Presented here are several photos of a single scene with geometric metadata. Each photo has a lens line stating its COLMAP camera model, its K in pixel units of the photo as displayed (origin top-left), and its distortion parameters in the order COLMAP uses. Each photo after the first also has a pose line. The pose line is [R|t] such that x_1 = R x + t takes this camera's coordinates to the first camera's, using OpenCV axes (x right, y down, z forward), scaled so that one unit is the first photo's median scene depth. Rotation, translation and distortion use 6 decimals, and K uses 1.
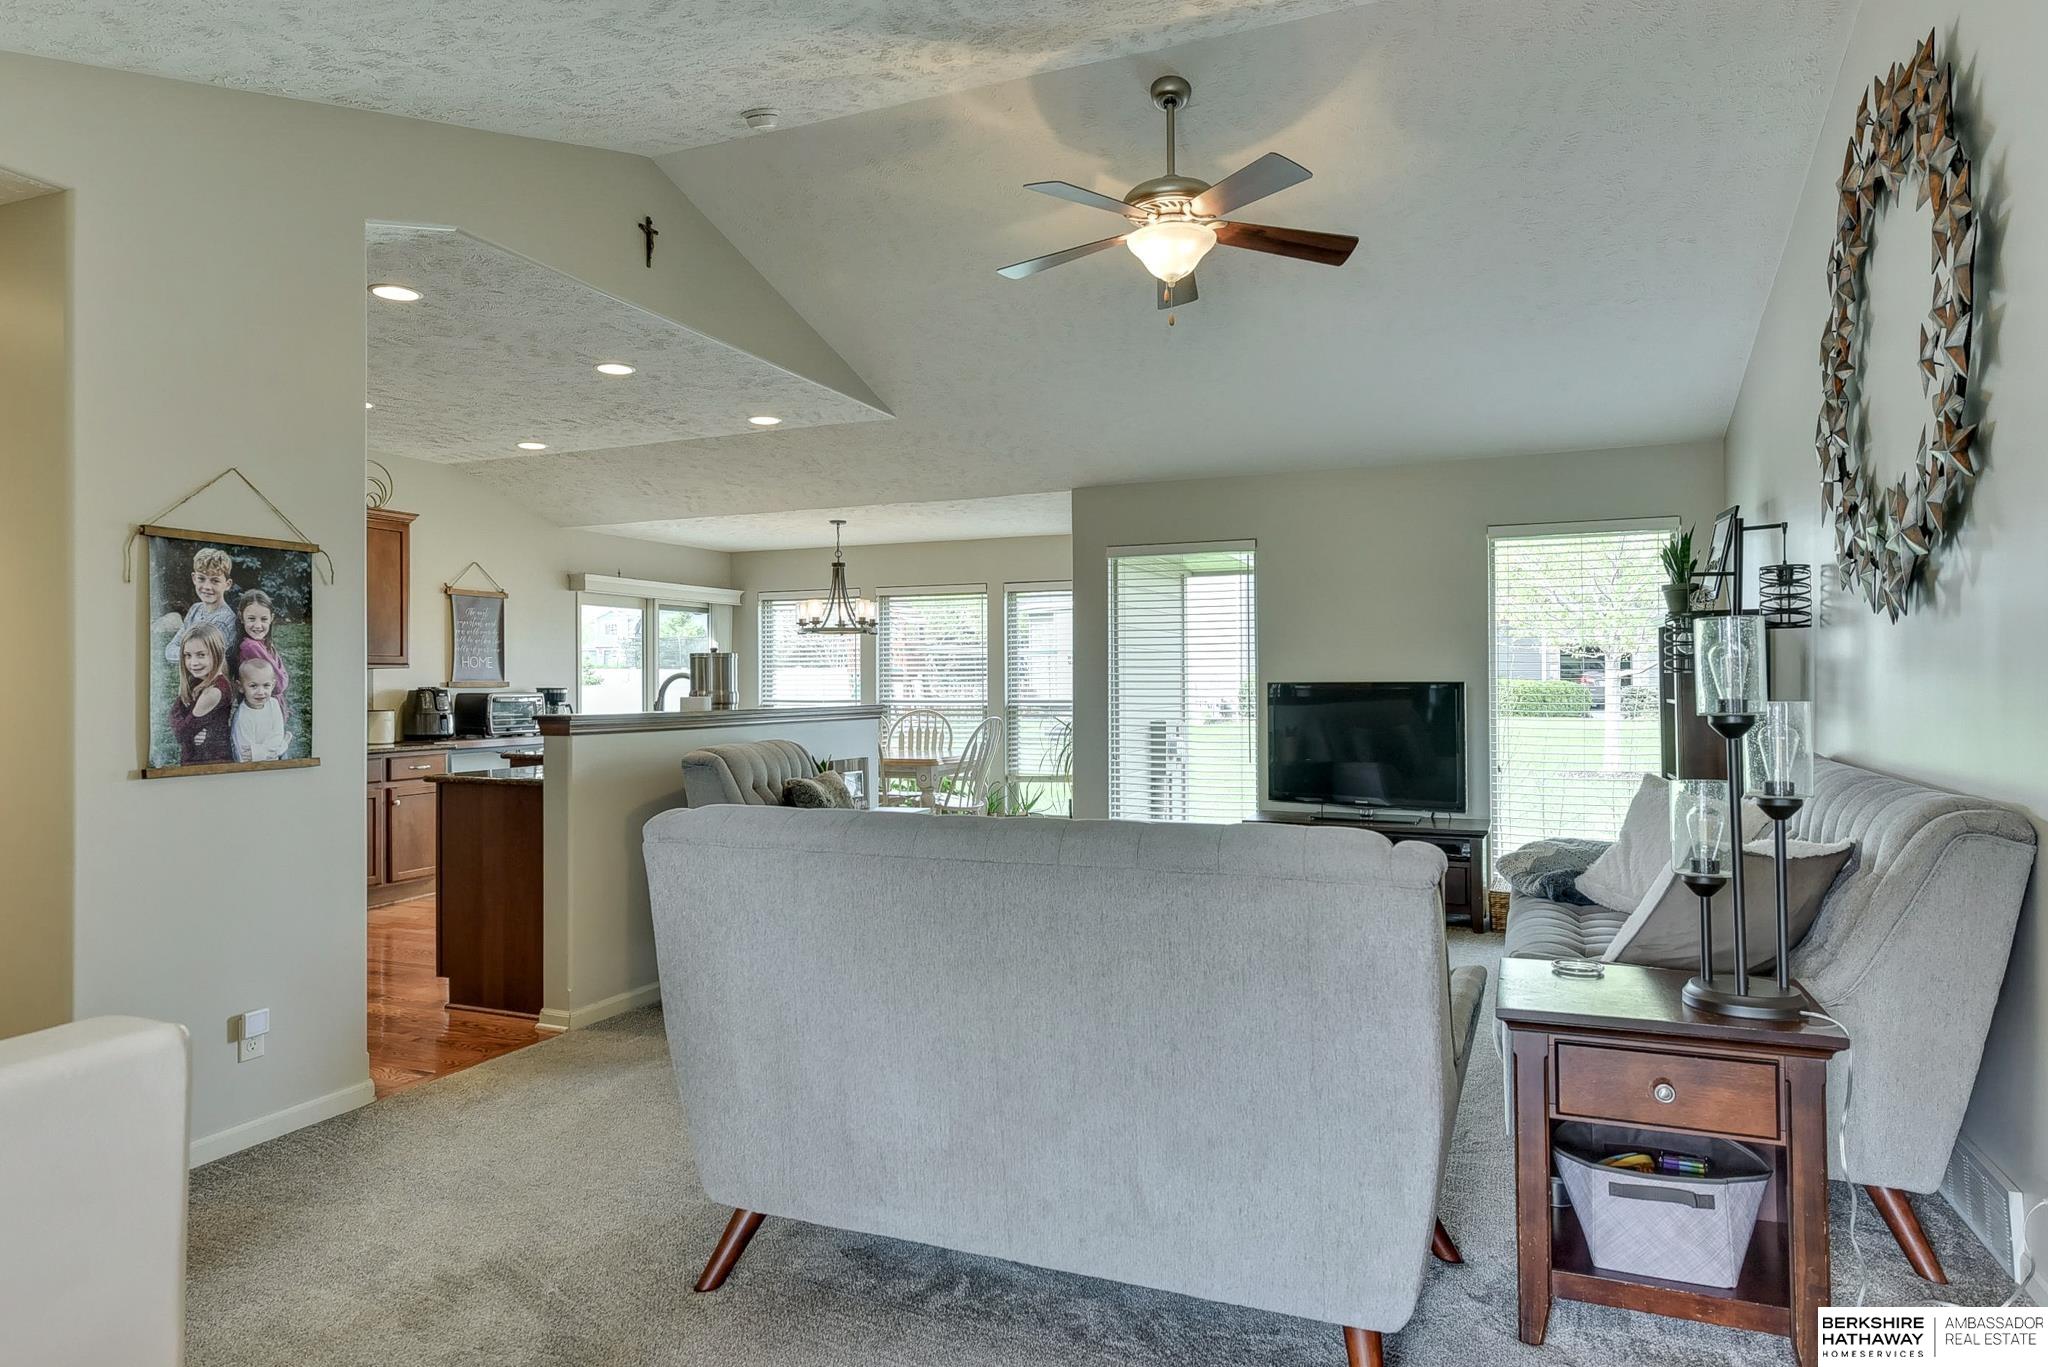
lens RADIAL K [[1227.8, 0, 1024.0], [0, 1227.8, 683.5], [0, 0, 1]] dist [-0.005465, -0.000413]
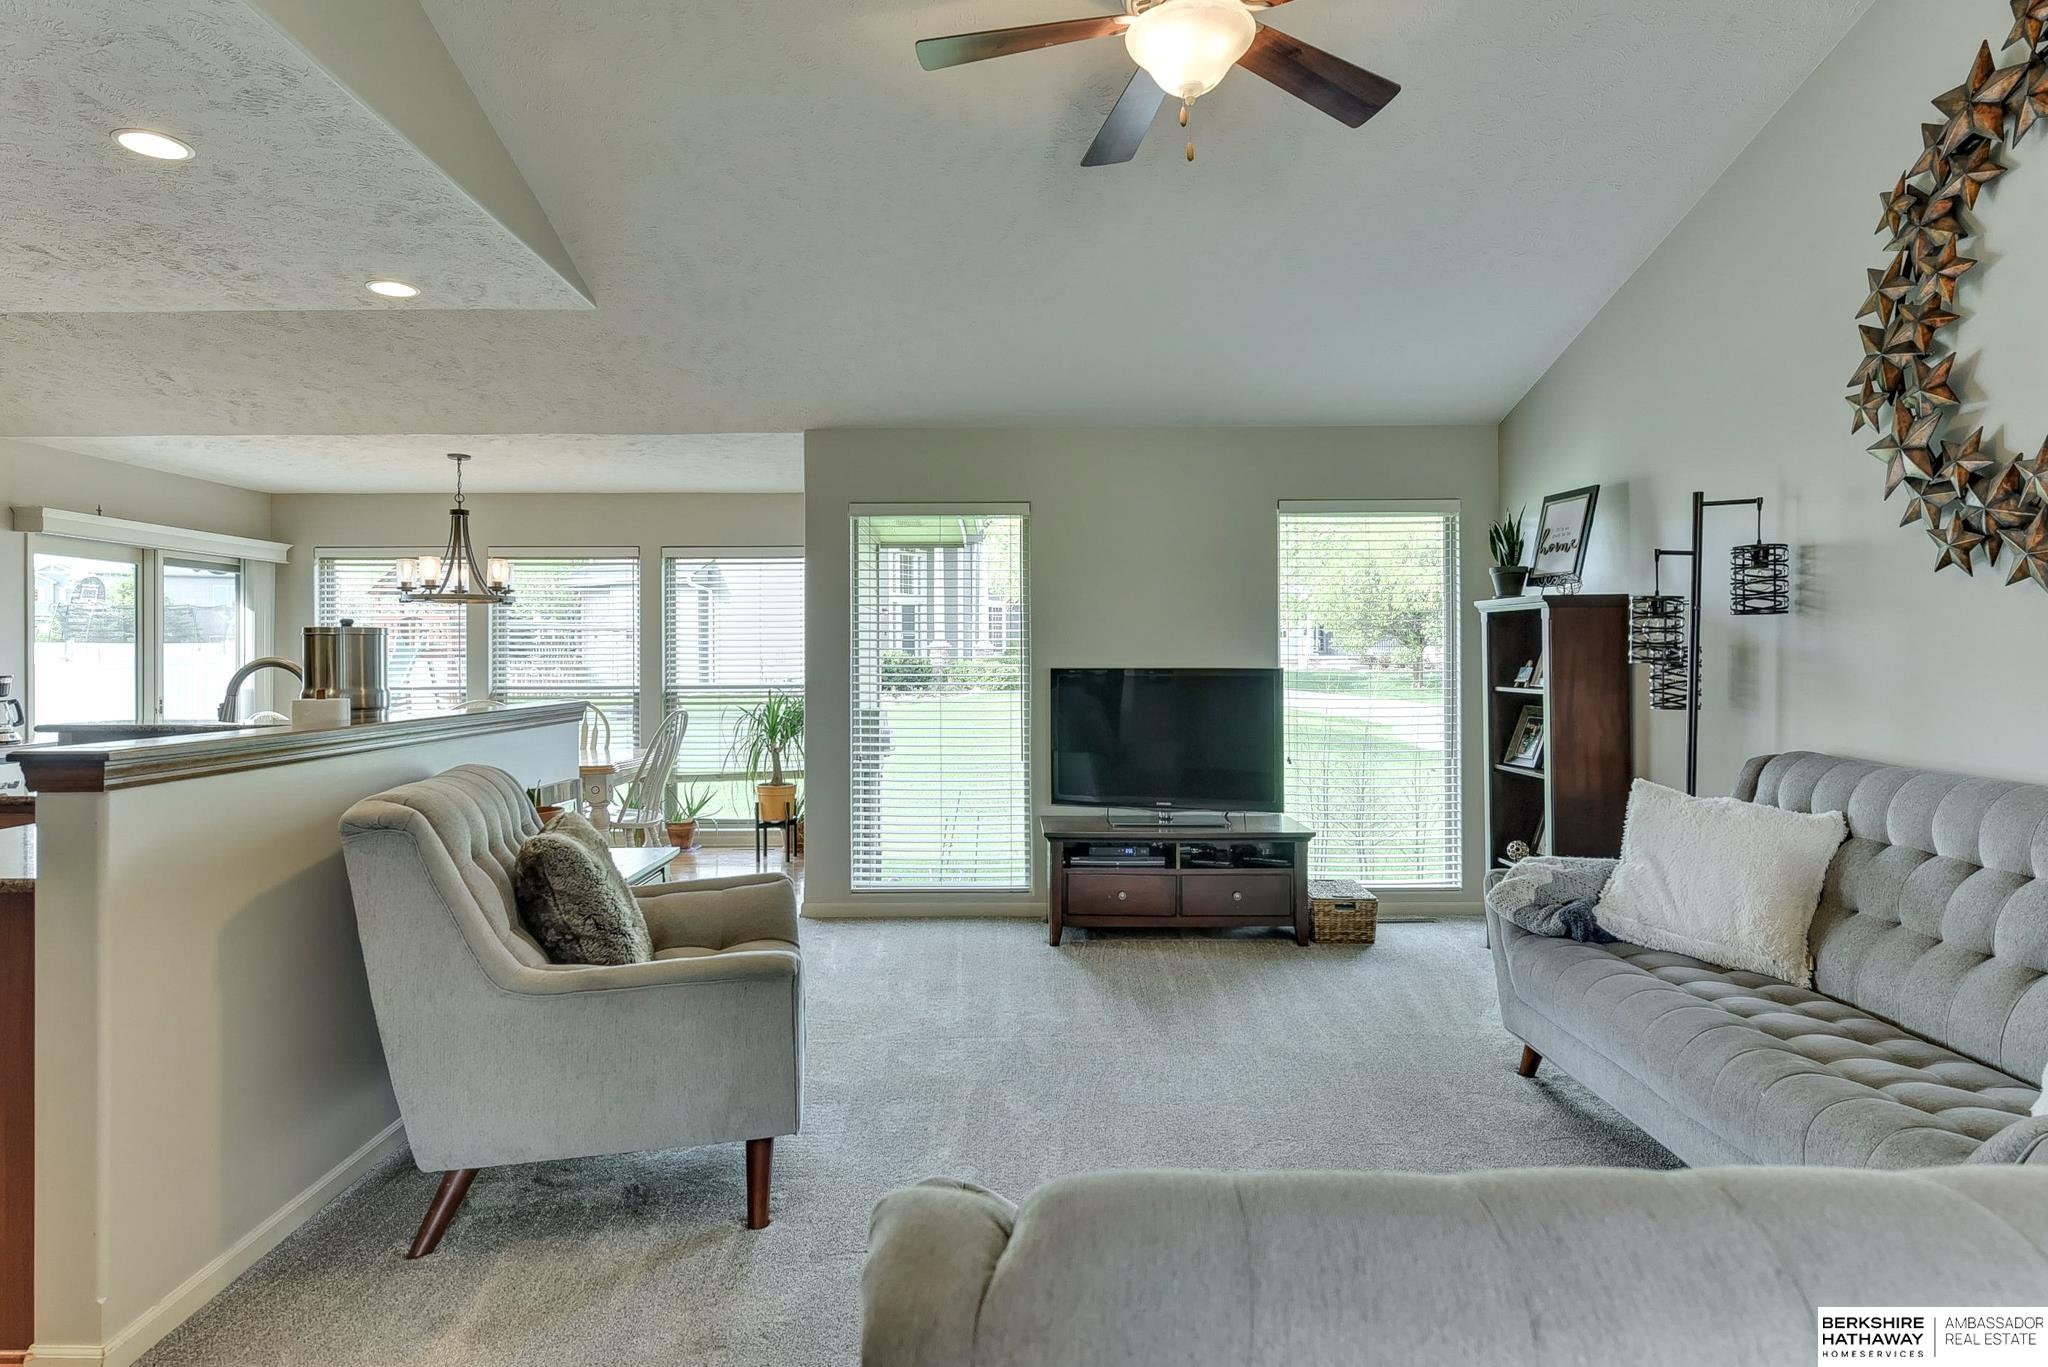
lens RADIAL K [[1139.3, 0, 1021.3], [0, 1139.3, 659.7], [0, 0, 1]] dist [0.002374, -0.000463]
pose [[0.924067, 0.001031, 0.382229, -0.124899], [-0.001310, 0.999999, 0.000469, -0.007175], [-0.382228, -0.000934, 0.924068, 0.263479]]
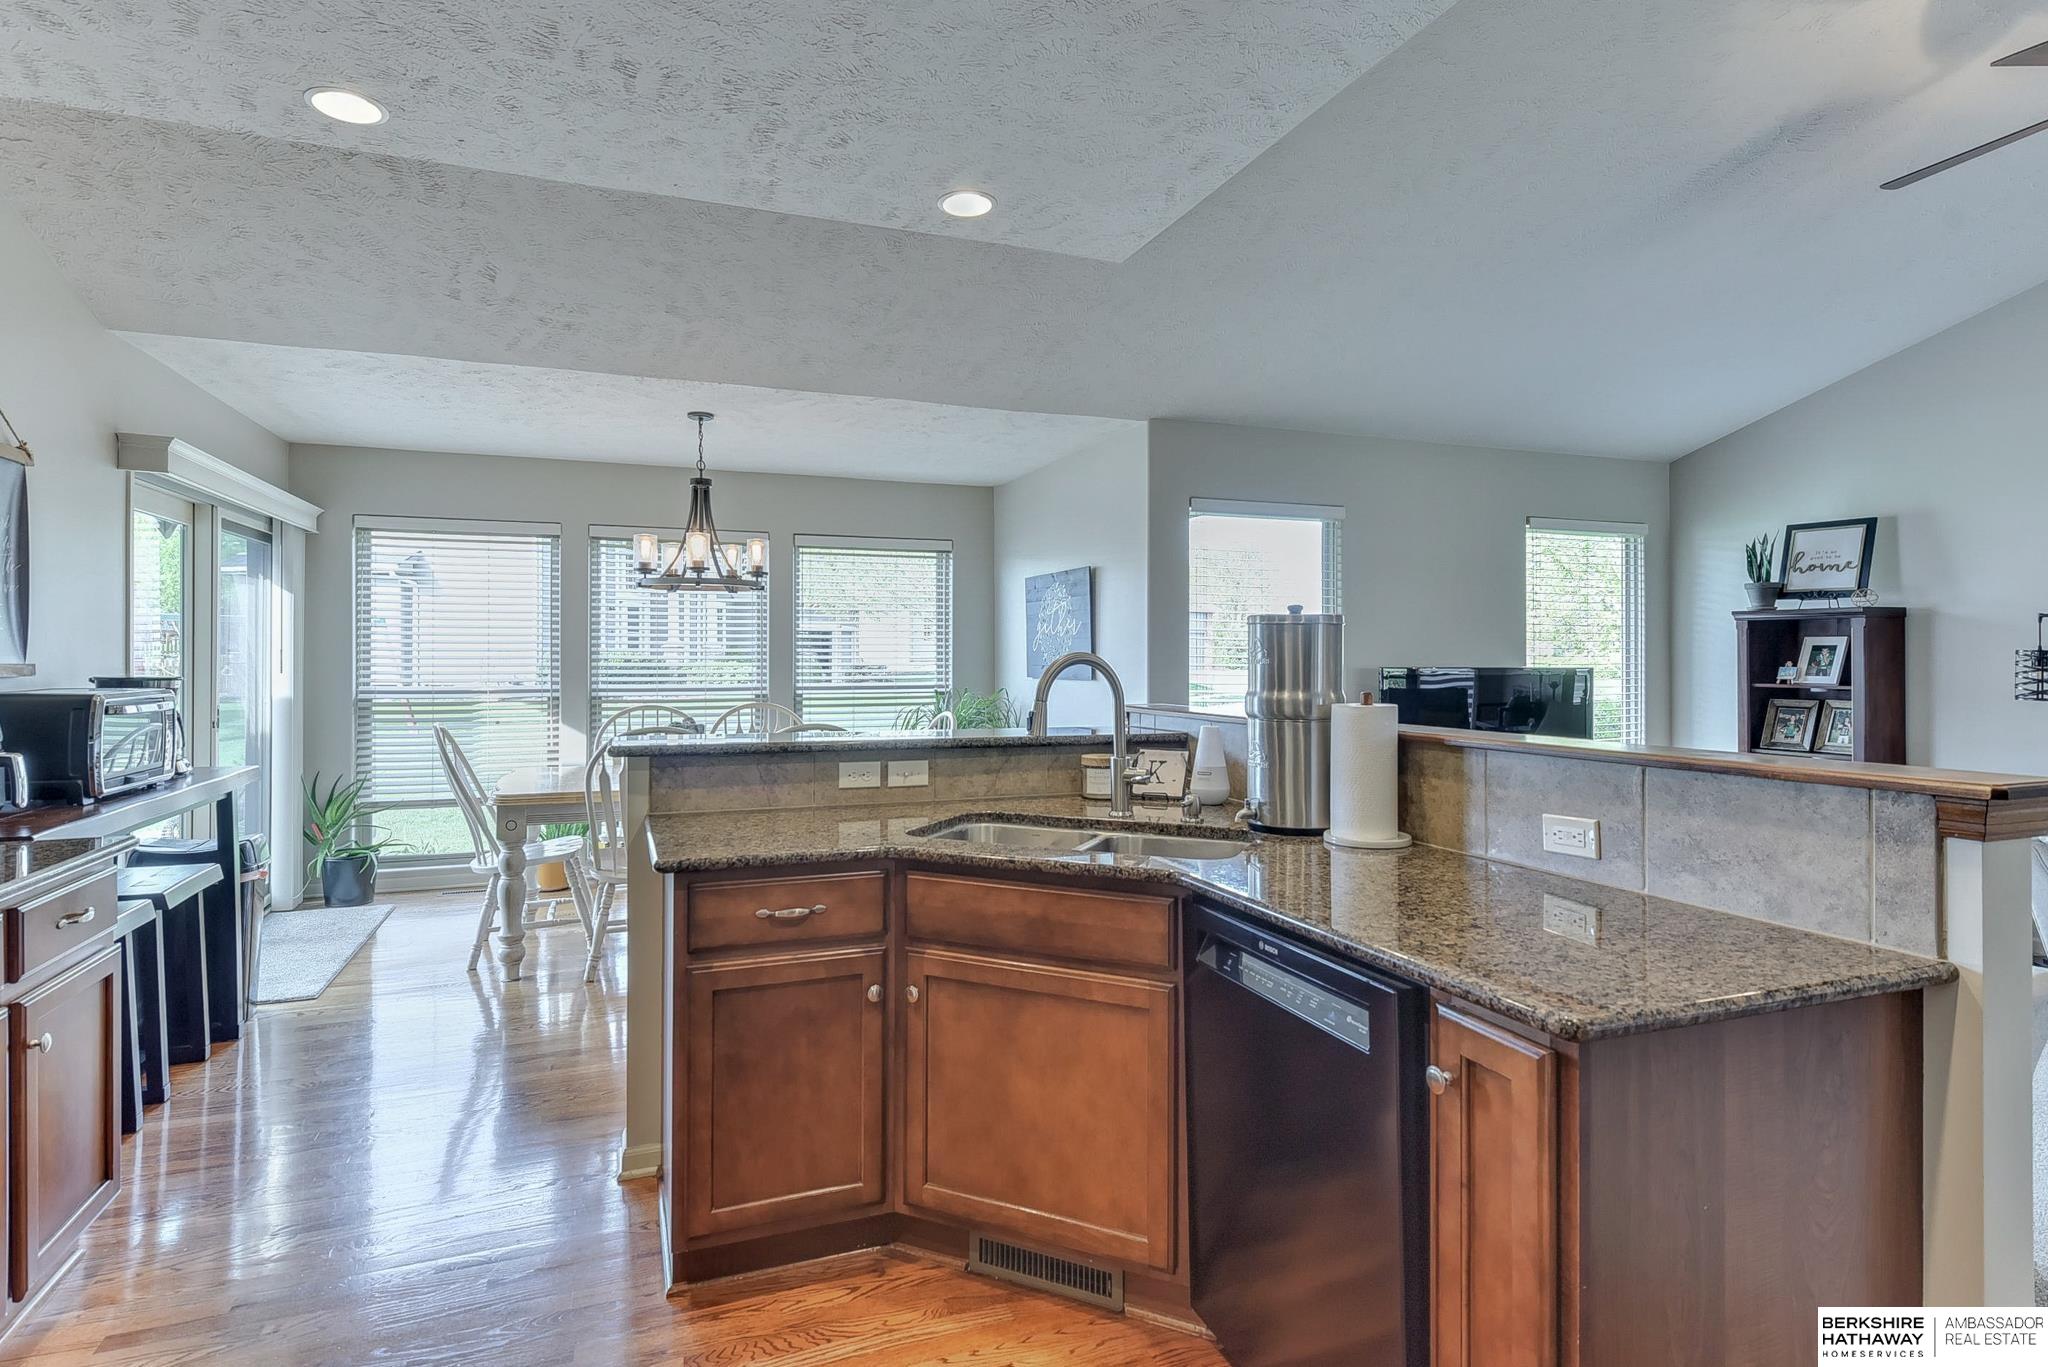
lens RADIAL K [[1014.5, 0, 1022.1], [0, 1014.5, 657.6], [0, 0, 1]] dist [0.014554, -0.000450]
pose [[0.740020, 0.005616, 0.672561, -0.488446], [-0.005683, 0.999982, -0.002096, -0.004848], [-0.672561, -0.002272, 0.740039, 0.612571]]
